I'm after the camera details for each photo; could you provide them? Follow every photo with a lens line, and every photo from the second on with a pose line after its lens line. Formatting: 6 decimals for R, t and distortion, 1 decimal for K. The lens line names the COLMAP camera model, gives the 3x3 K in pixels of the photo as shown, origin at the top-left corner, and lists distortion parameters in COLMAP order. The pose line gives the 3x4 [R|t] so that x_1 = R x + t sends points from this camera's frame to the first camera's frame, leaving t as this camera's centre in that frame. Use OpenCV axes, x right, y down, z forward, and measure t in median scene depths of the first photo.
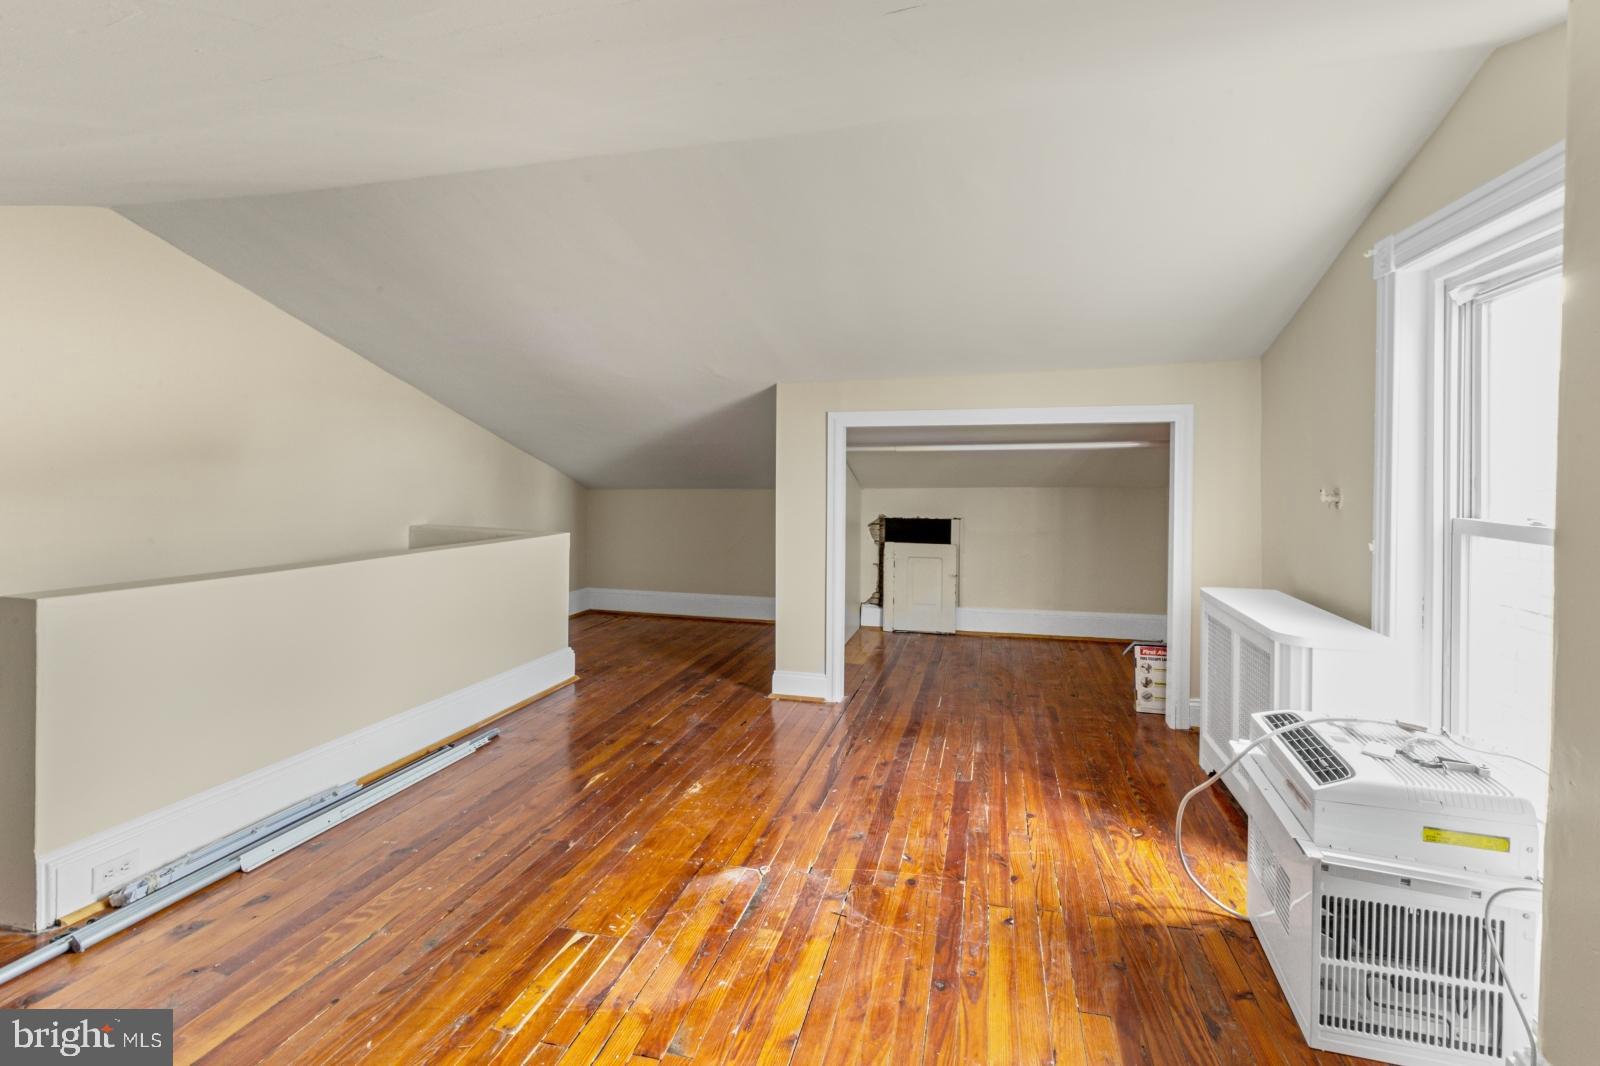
lens RADIAL K [[748.6, 0, 787.7], [0, 748.6, 482.9], [0, 0, 1]] dist [0.002491, -0.000894]
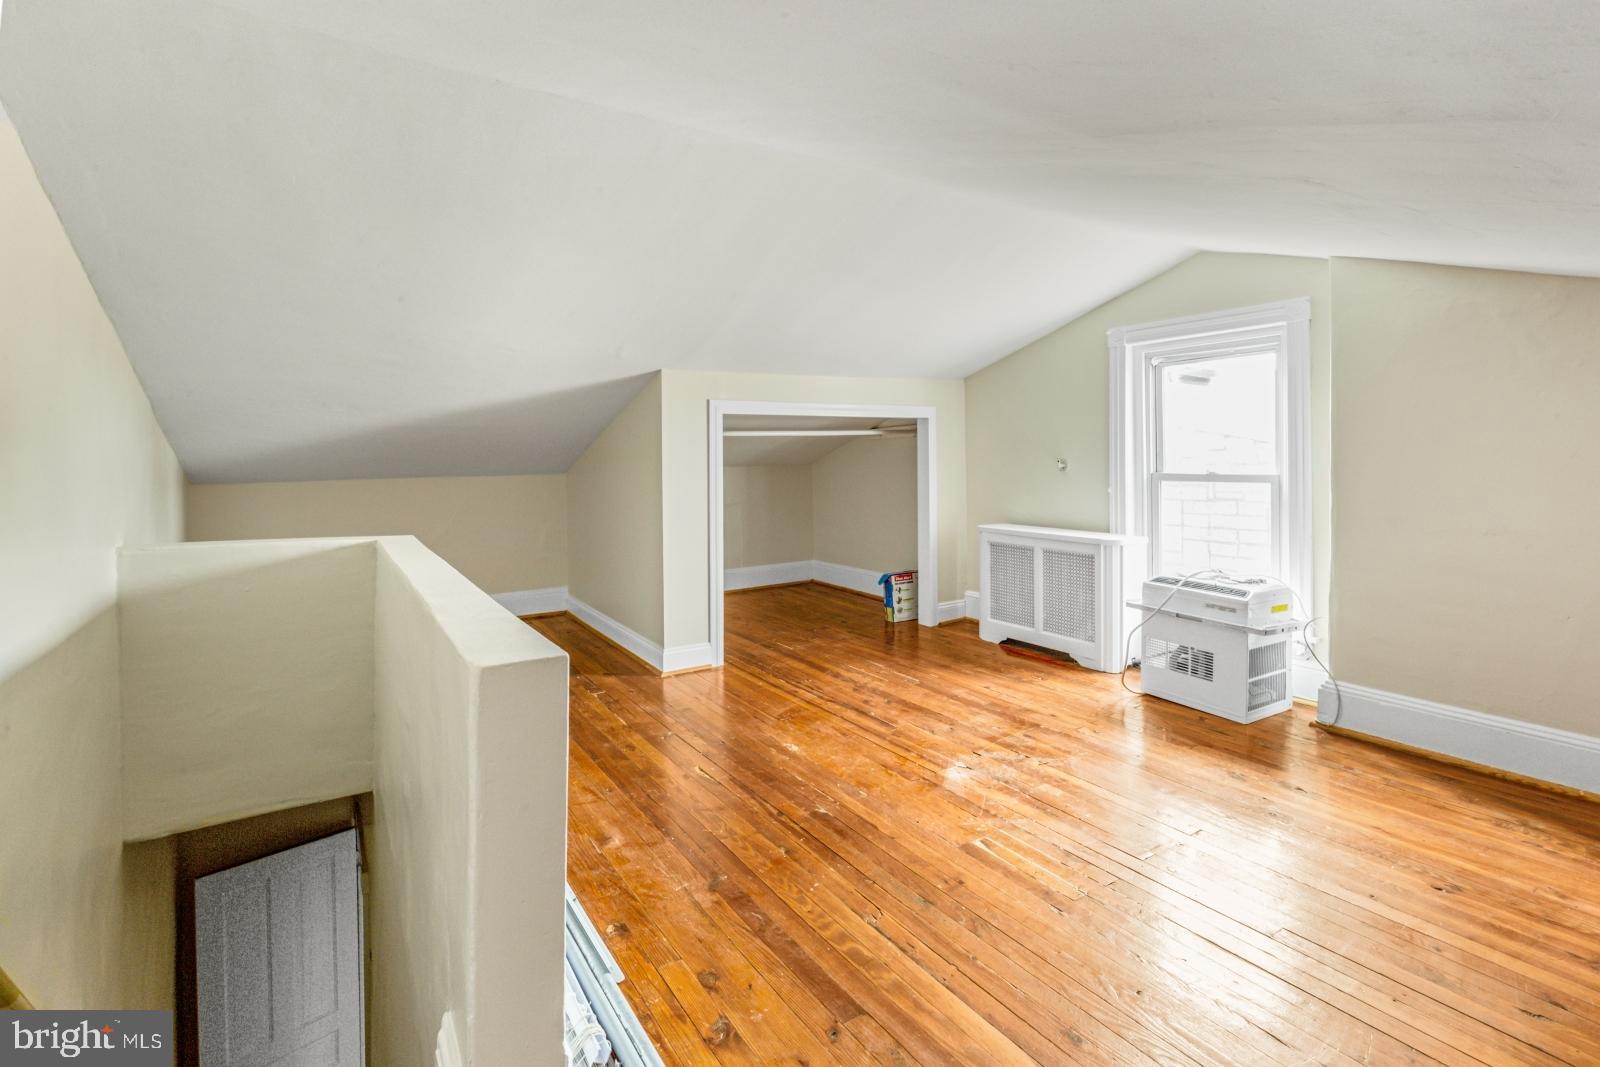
lens RADIAL K [[720.2, 0, 783.8], [0, 720.2, 461.5], [0, 0, 1]] dist [0.001177, 0.000067]
pose [[0.691577, -0.017284, 0.722096, -1.172215], [0.020892, 0.999774, 0.003921, -0.010957], [-0.722001, 0.012374, 0.691781, 0.380330]]
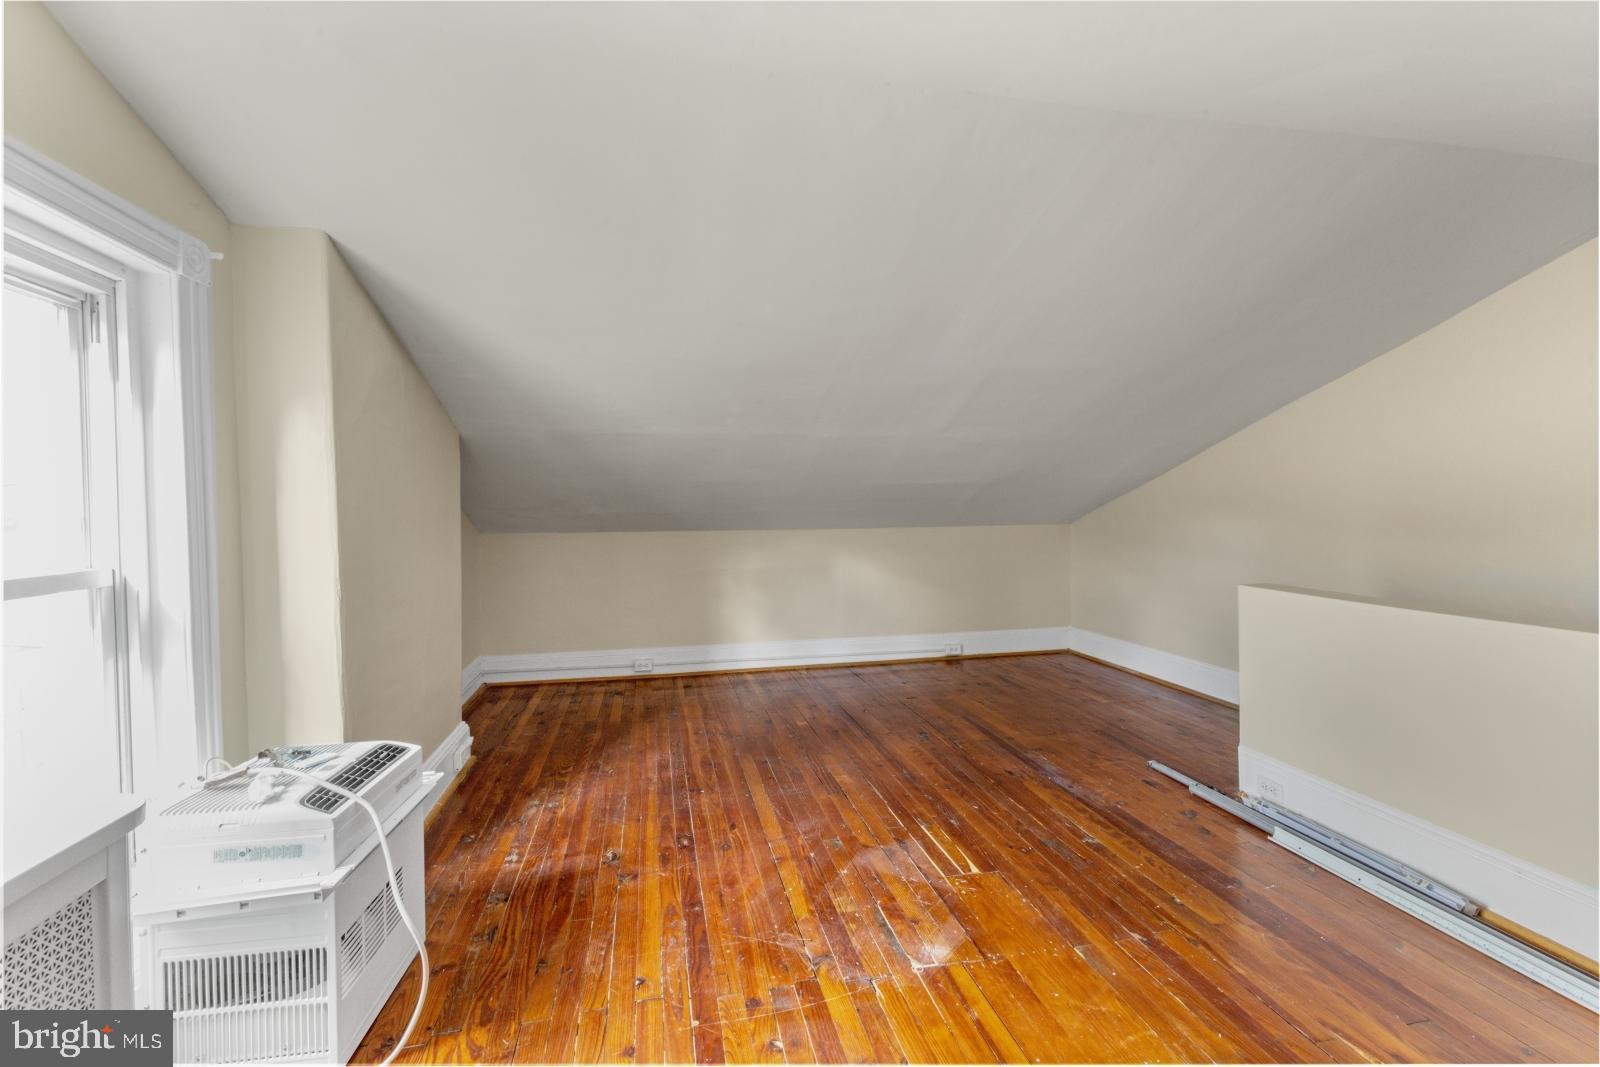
lens RADIAL K [[738.3, 0, 800.6], [0, 738.3, 521.3], [0, 0, 1]] dist [-0.000776, -0.000593]
pose [[-0.892857, 0.013143, -0.450149, 0.488372], [0.003207, 0.999734, 0.022828, -0.017839], [0.450329, 0.018938, -0.892662, 1.773560]]
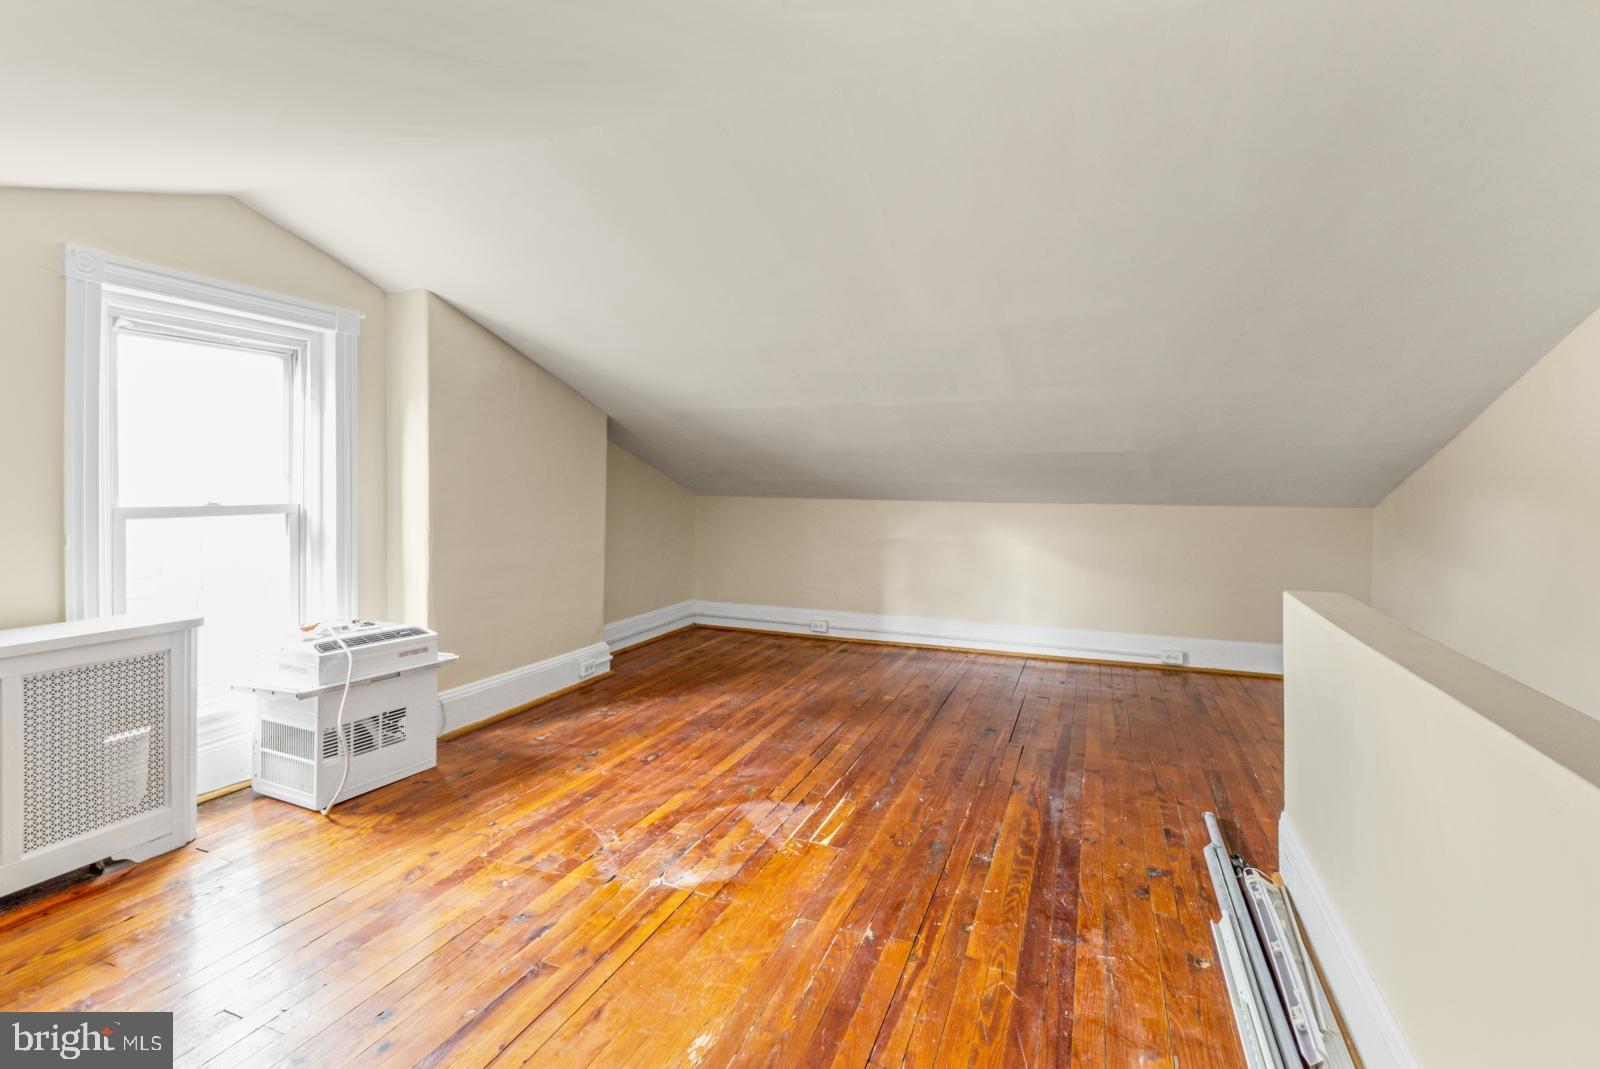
lens RADIAL K [[789.8, 0, 773.5], [0, 789.8, 483.6], [0, 0, 1]] dist [-0.002551, -0.000642]
pose [[-0.988771, -0.011893, 0.148964, -0.345342], [-0.010170, 0.999872, 0.012323, -0.017035], [-0.149092, 0.010670, -0.988766, 2.089427]]
